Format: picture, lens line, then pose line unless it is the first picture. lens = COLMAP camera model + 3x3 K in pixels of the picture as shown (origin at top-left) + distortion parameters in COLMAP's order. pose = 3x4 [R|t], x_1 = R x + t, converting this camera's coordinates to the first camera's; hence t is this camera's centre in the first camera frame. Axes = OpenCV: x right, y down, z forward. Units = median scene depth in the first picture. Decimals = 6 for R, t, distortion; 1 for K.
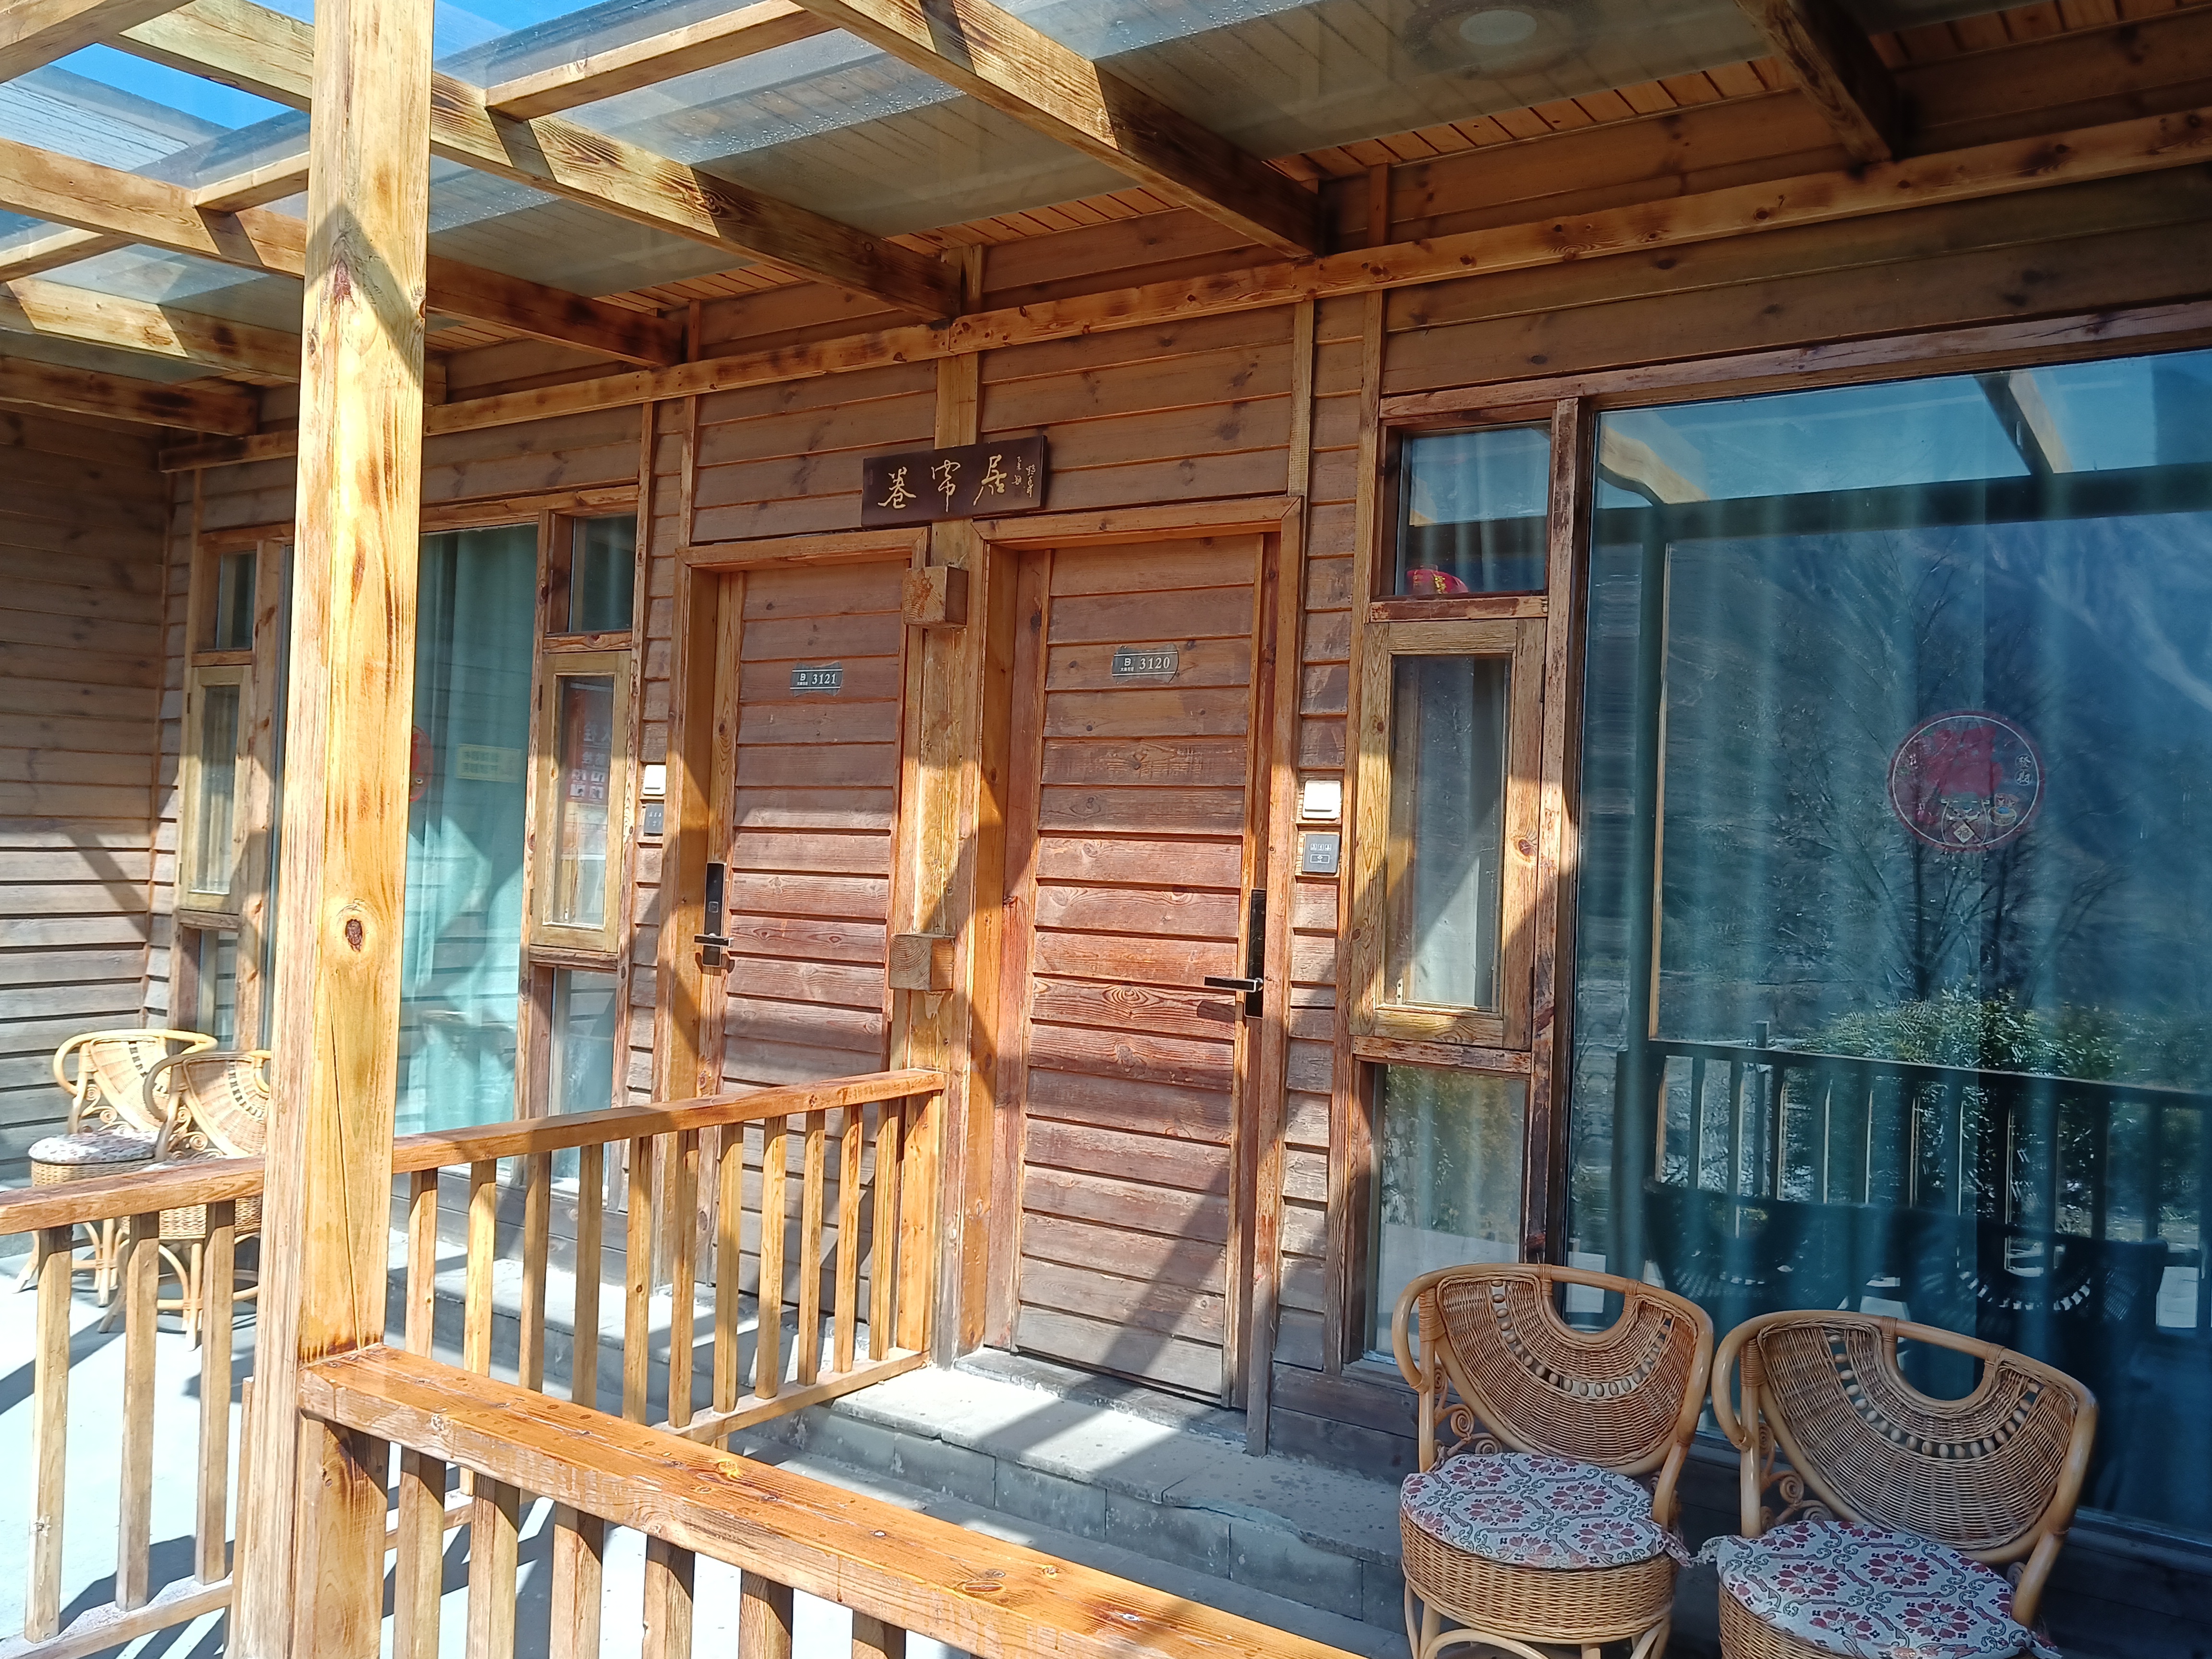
lens RADIAL K [[1757.6, 0, 1106.0], [0, 1757.6, 829.5], [0, 0, 1]] dist [0.018579, -0.020178]
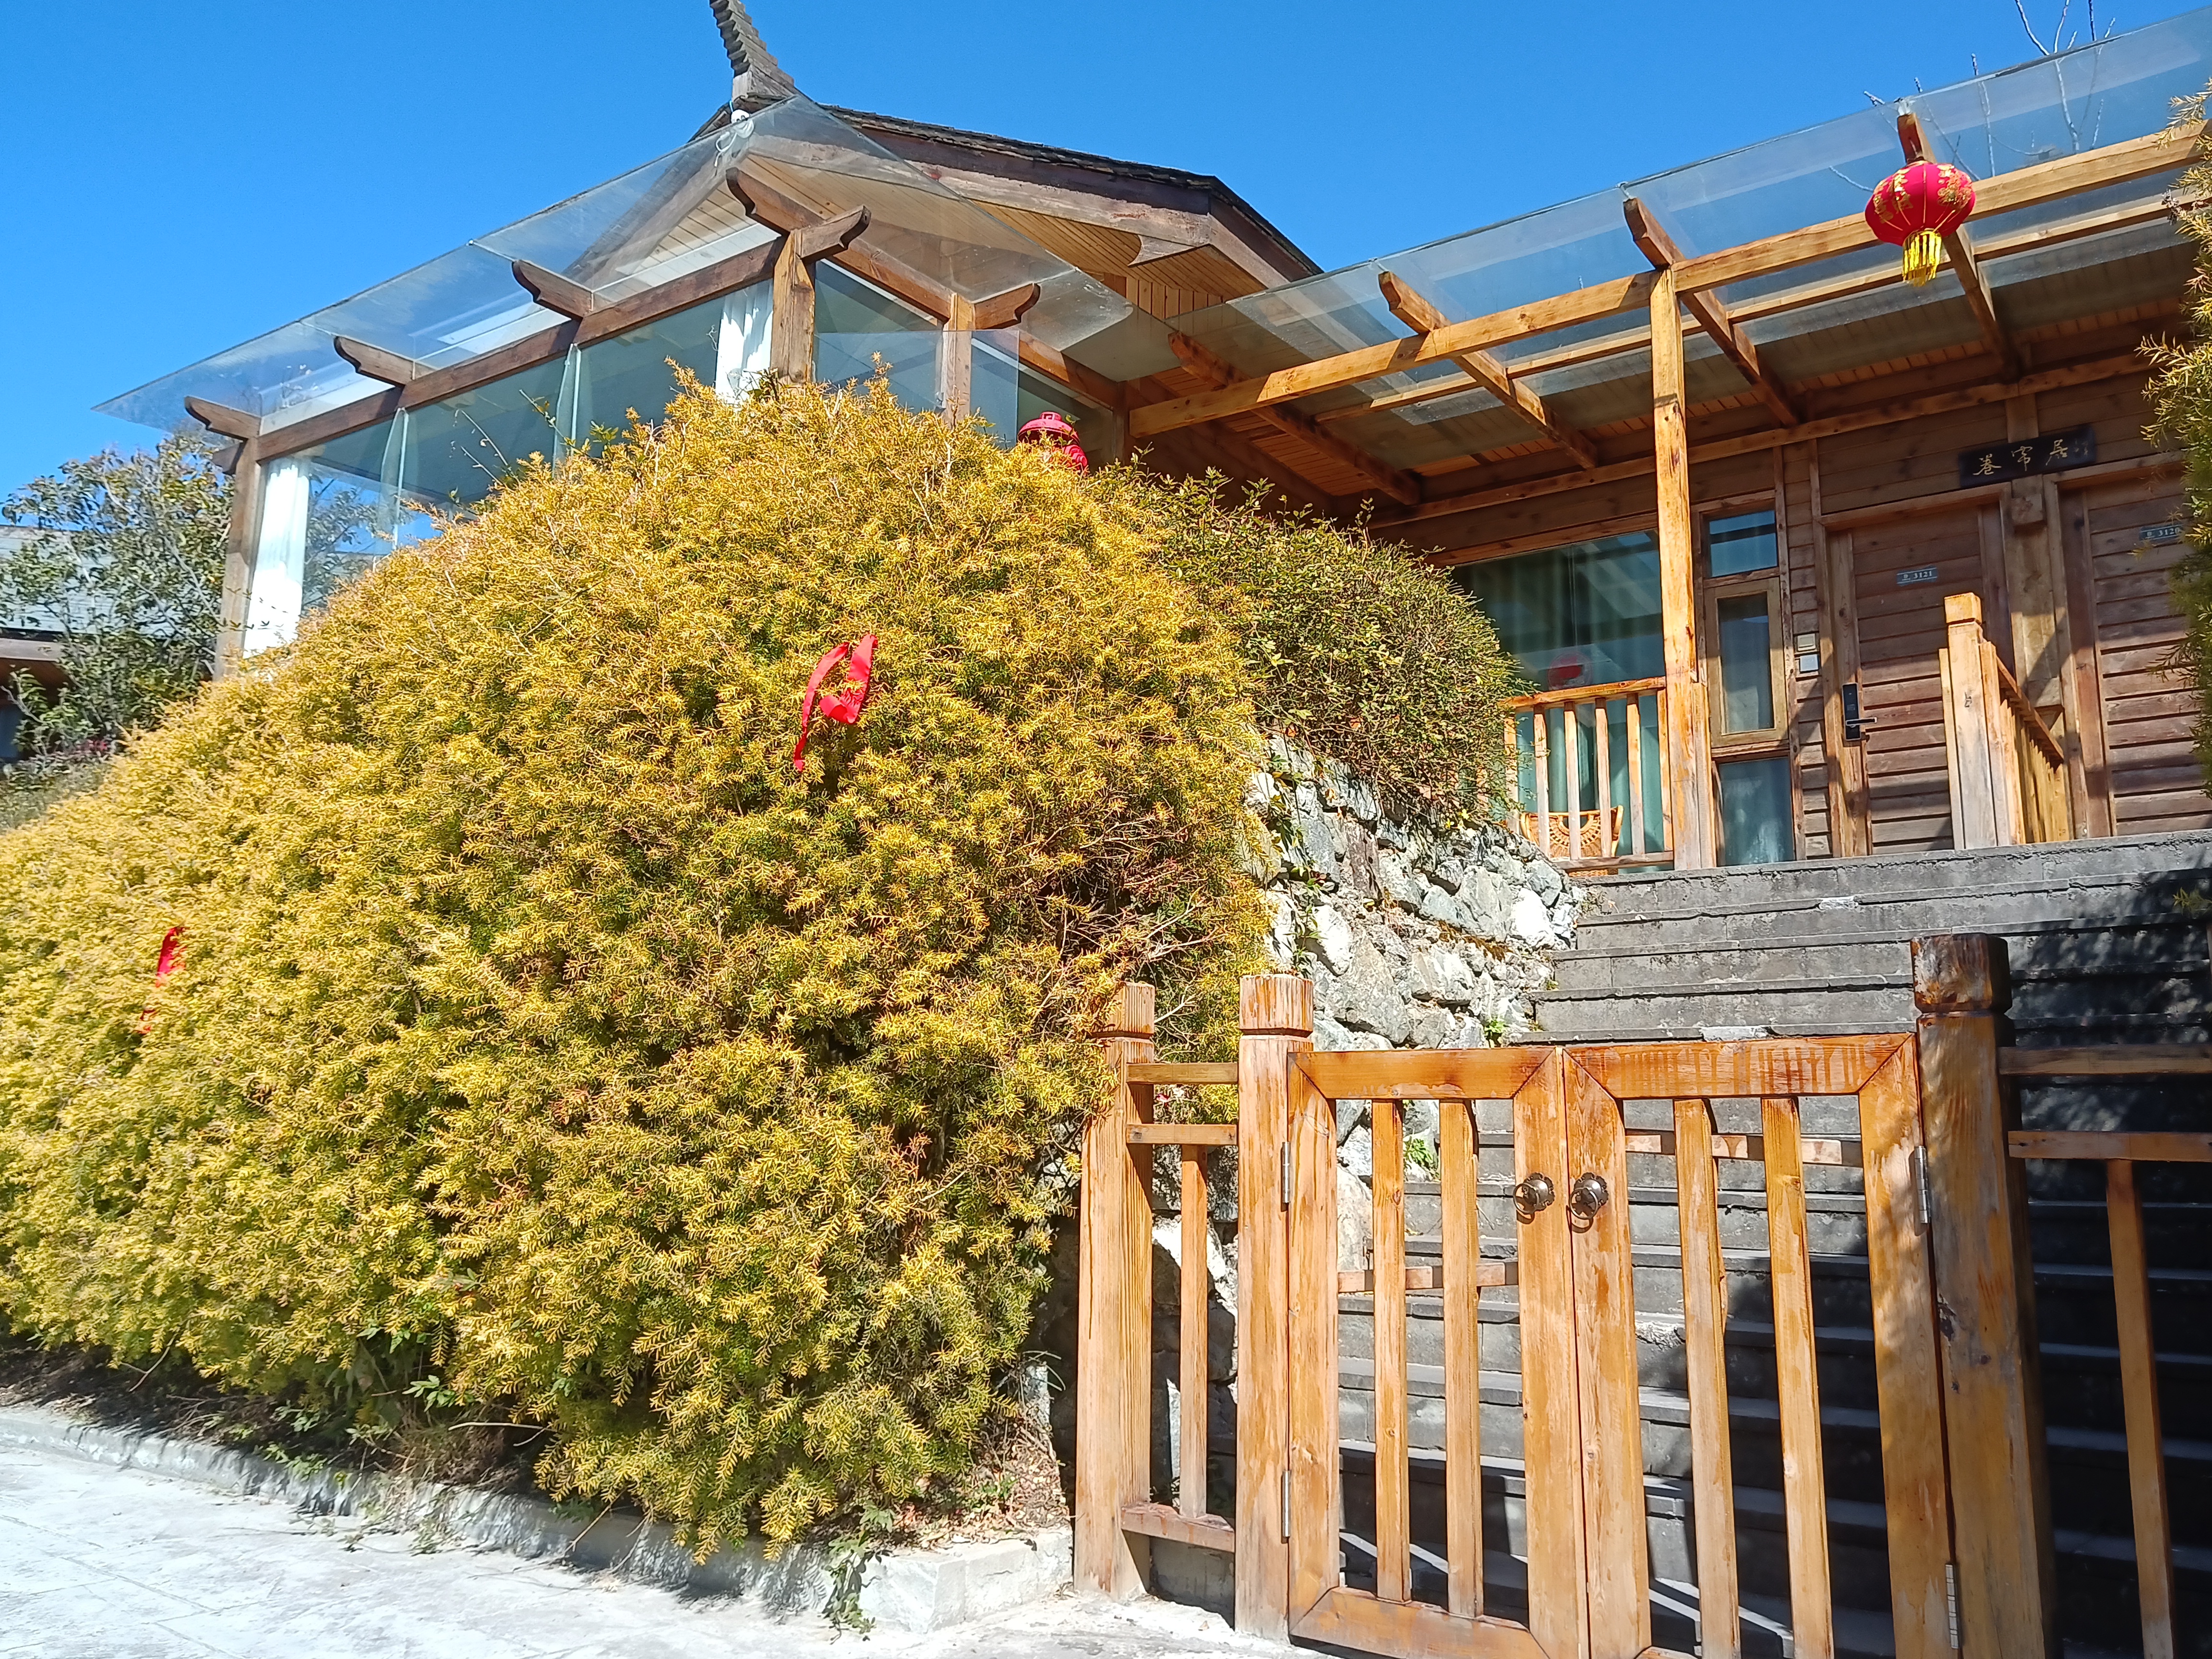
lens RADIAL K [[1757.6, 0, 1106.0], [0, 1757.6, 829.5], [0, 0, 1]] dist [0.018579, -0.020178]
pose [[0.999403, -0.034177, -0.005086, -1.110734], [0.032831, 0.985128, -0.168654, 0.505517], [0.010775, 0.168387, 0.985662, -0.868930]]
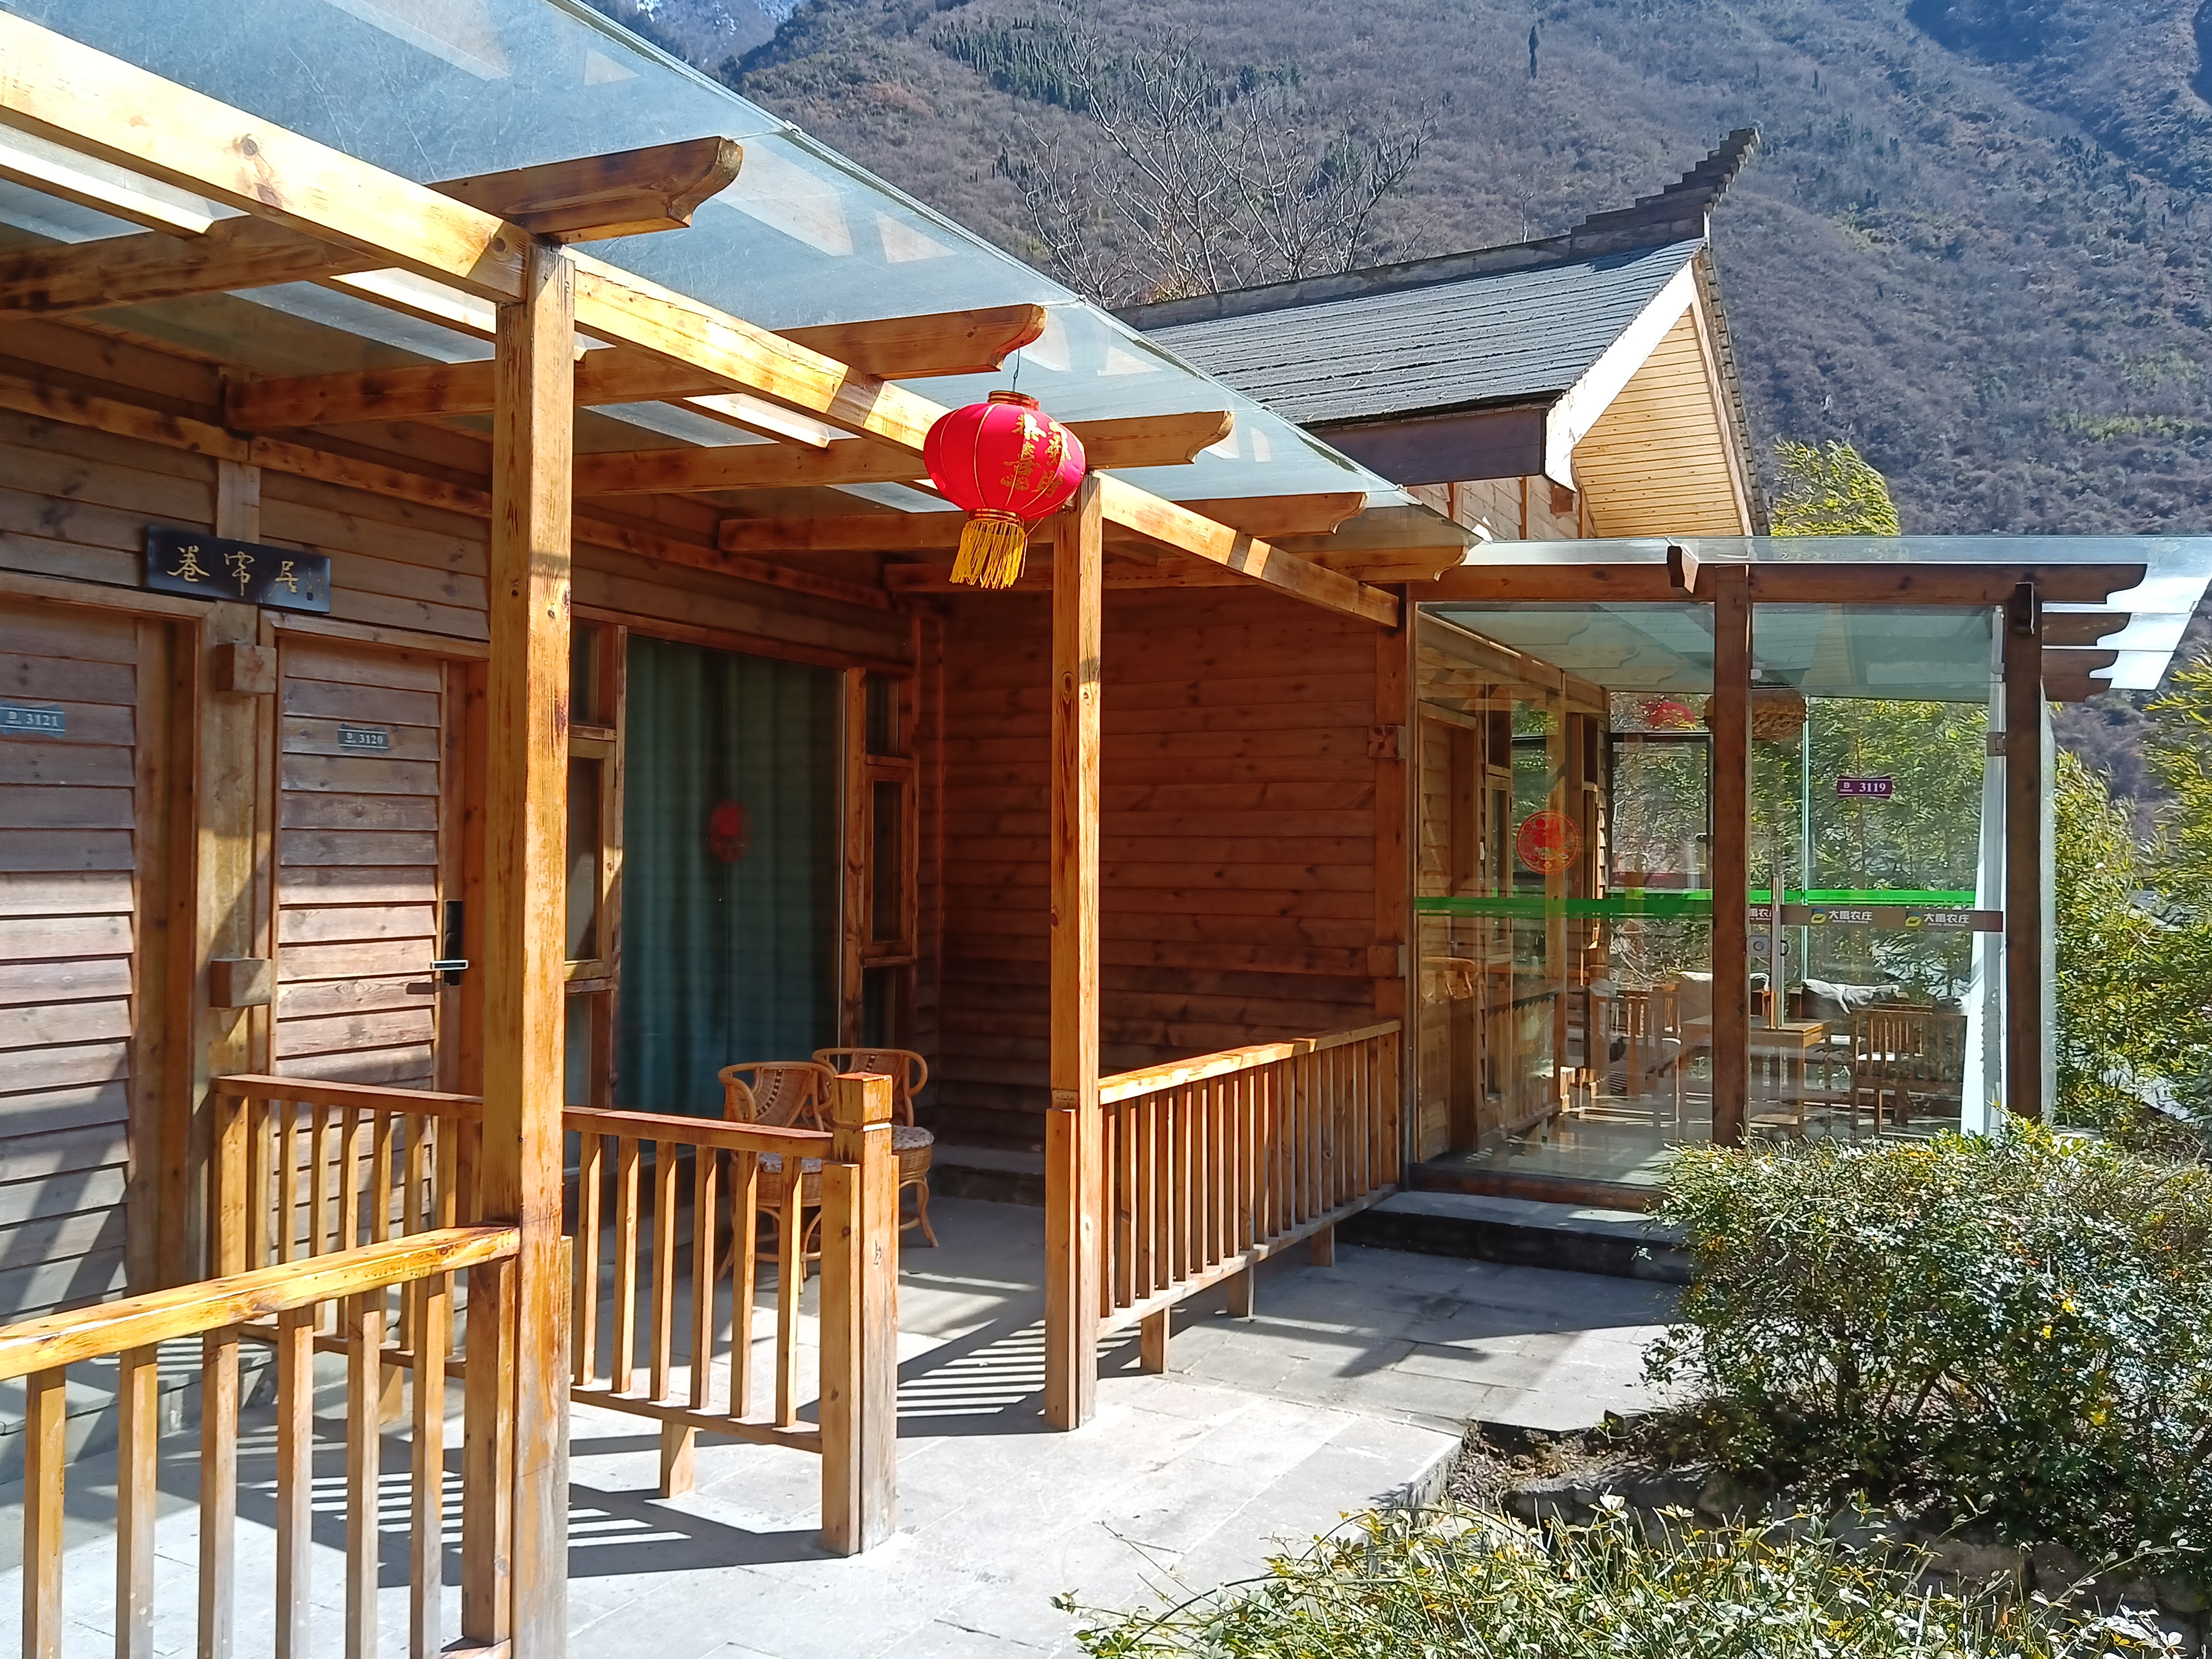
lens RADIAL K [[1757.6, 0, 1106.0], [0, 1757.6, 829.5], [0, 0, 1]] dist [0.018579, -0.020178]
pose [[-0.092064, -0.022145, 0.995507, -1.314152], [-0.023227, 0.999528, 0.020087, -0.062333], [-0.995482, -0.021274, -0.092535, 0.531651]]
